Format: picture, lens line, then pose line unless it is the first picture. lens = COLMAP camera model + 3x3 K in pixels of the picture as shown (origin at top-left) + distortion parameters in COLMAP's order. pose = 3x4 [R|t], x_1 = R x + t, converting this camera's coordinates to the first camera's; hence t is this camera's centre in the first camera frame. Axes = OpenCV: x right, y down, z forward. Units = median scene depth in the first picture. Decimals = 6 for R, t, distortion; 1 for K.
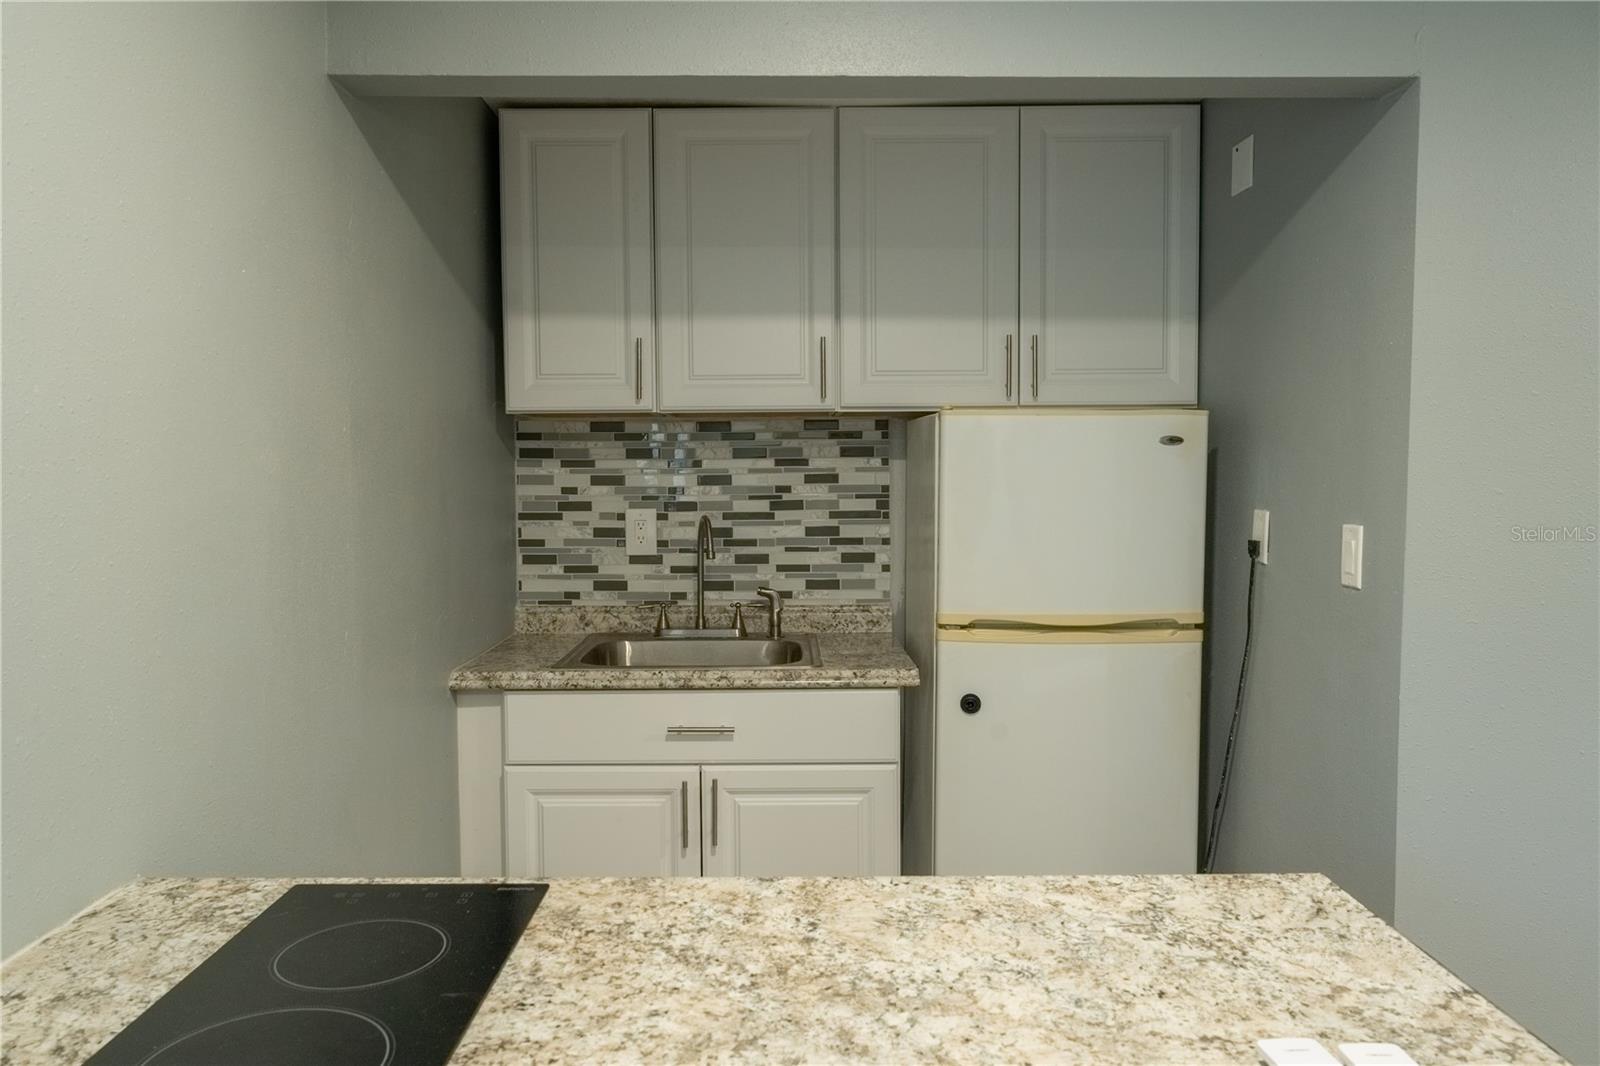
lens RADIAL K [[1160.4, 0, 800.0], [0, 1160.4, 533.0], [0, 0, 1]] dist [0.001081, 0.001015]
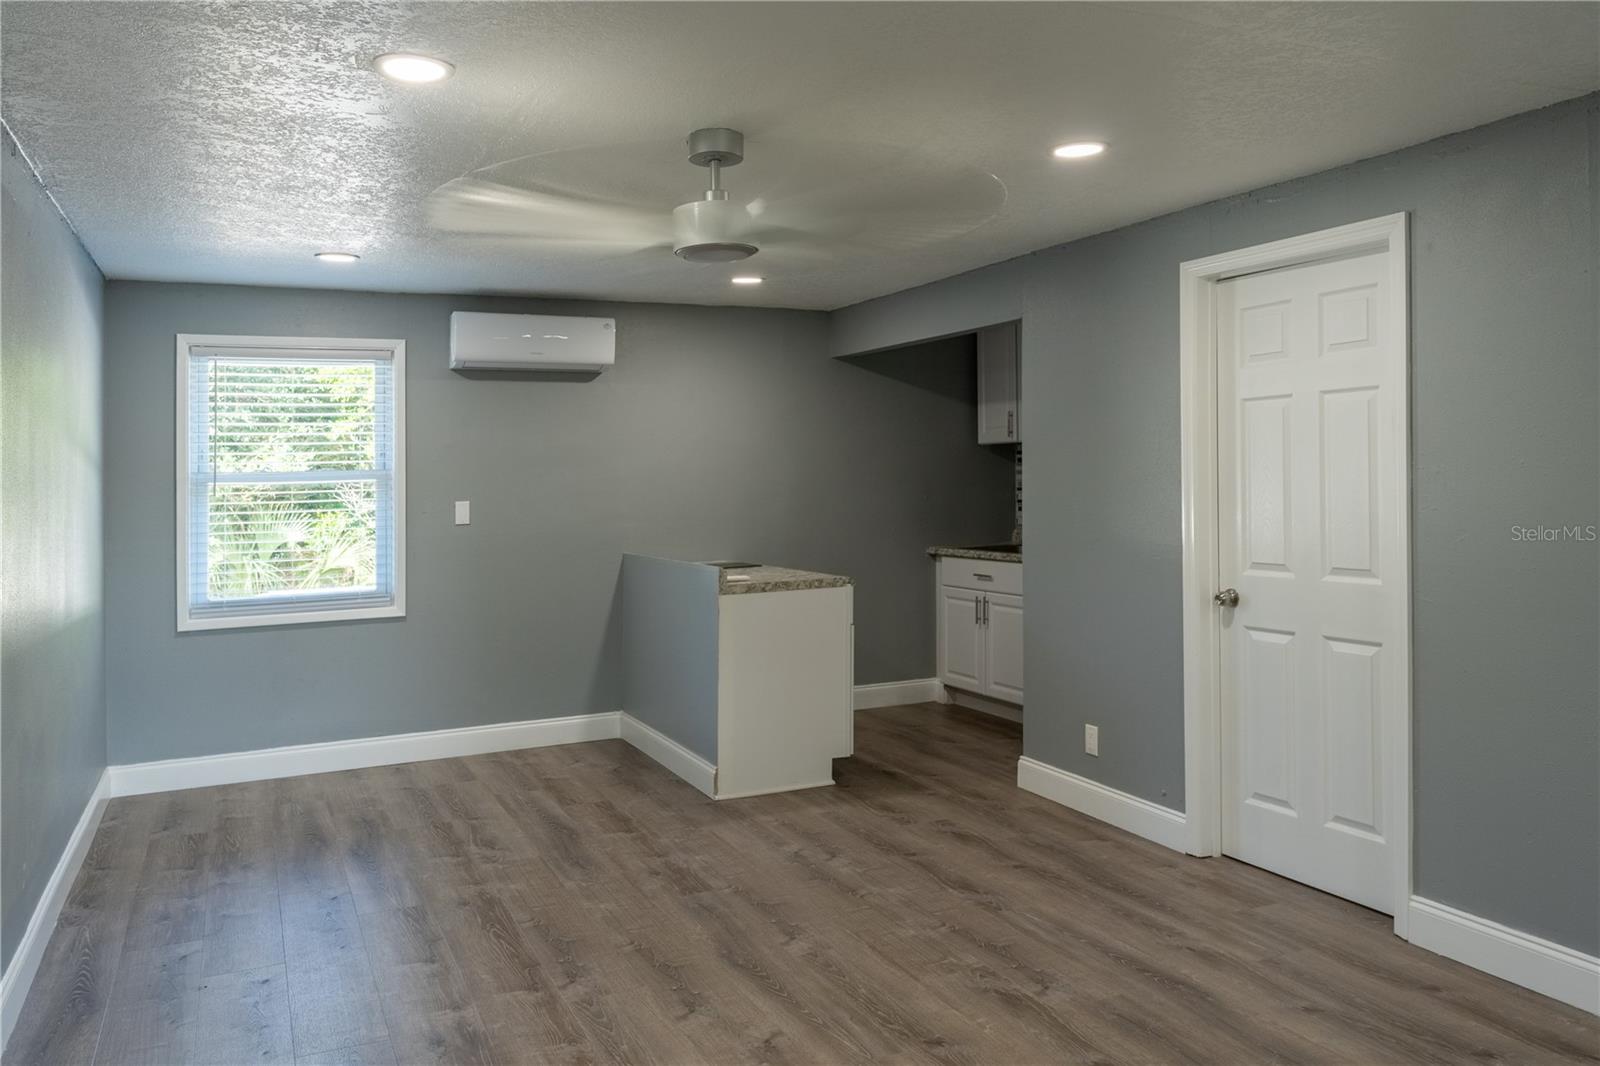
lens RADIAL K [[1160.4, 0, 800.0], [0, 1160.4, 533.0], [0, 0, 1]] dist [0.001081, 0.001015]
pose [[0.423269, 0.033983, -0.905367, 1.924703], [-0.042351, 0.998946, 0.017696, 0.053934], [0.905014, 0.030853, 0.424262, -0.367964]]
